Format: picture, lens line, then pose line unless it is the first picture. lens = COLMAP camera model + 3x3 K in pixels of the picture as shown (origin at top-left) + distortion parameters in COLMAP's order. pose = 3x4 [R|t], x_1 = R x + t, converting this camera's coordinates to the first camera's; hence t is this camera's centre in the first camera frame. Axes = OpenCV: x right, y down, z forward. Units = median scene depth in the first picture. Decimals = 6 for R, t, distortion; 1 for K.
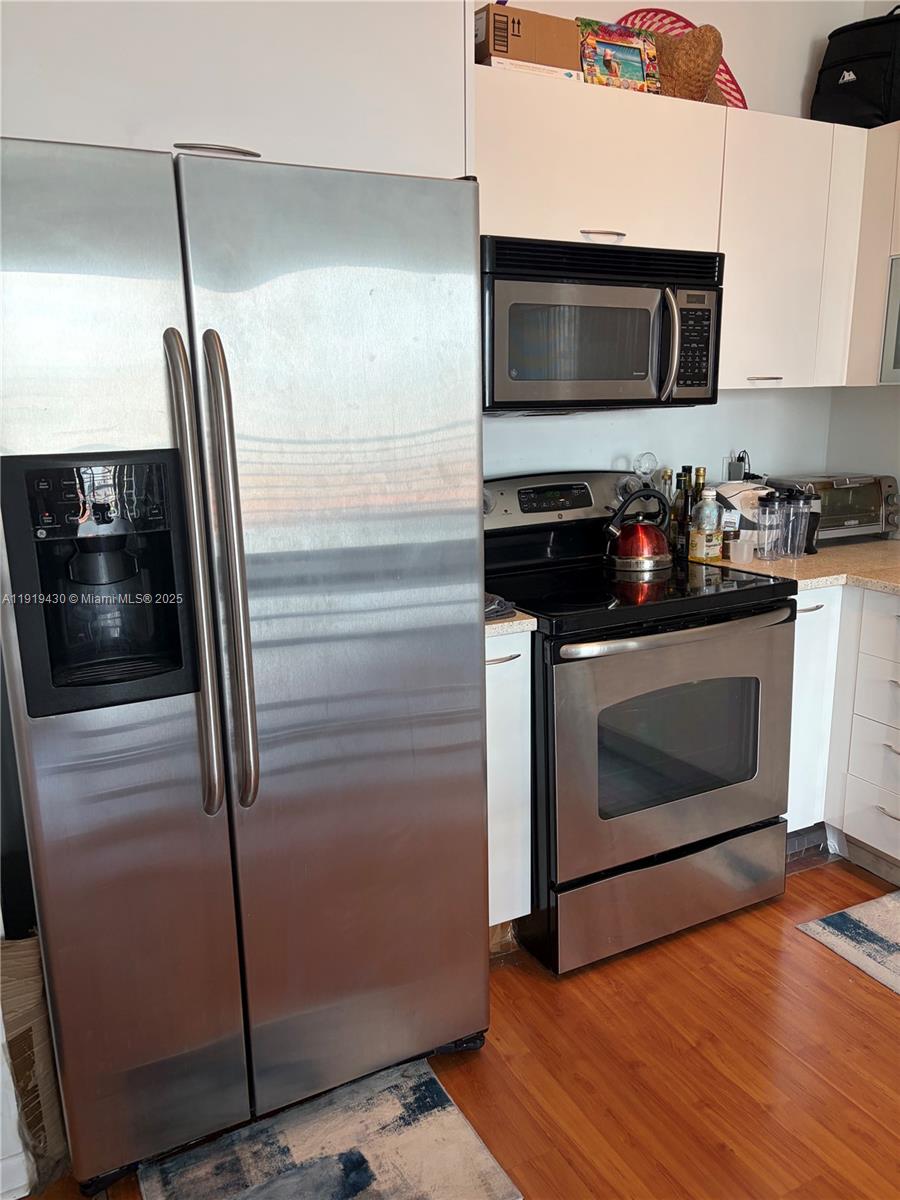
lens RADIAL K [[900.0, 0, 450.3], [0, 900.0, 600.3], [0, 0, 1]] dist [0.006848, 0.000691]
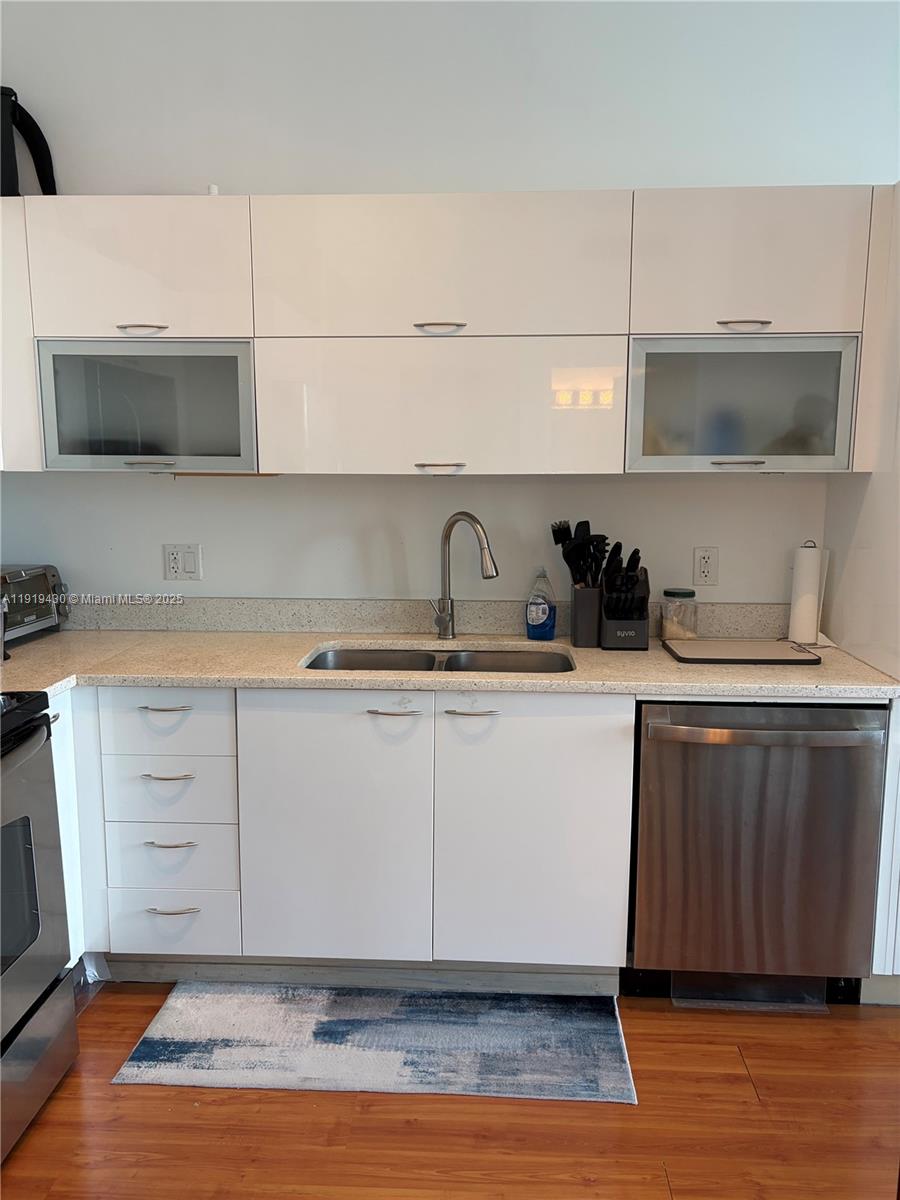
lens RADIAL K [[900.0, 0, 451.5], [0, 900.0, 600.6], [0, 0, 1]] dist [0.006848, 0.000691]
pose [[0.494057, -0.110070, 0.862434, -0.149247], [0.187989, 0.982013, 0.017639, -0.046693], [-0.848862, 0.153414, 0.505863, 0.205204]]
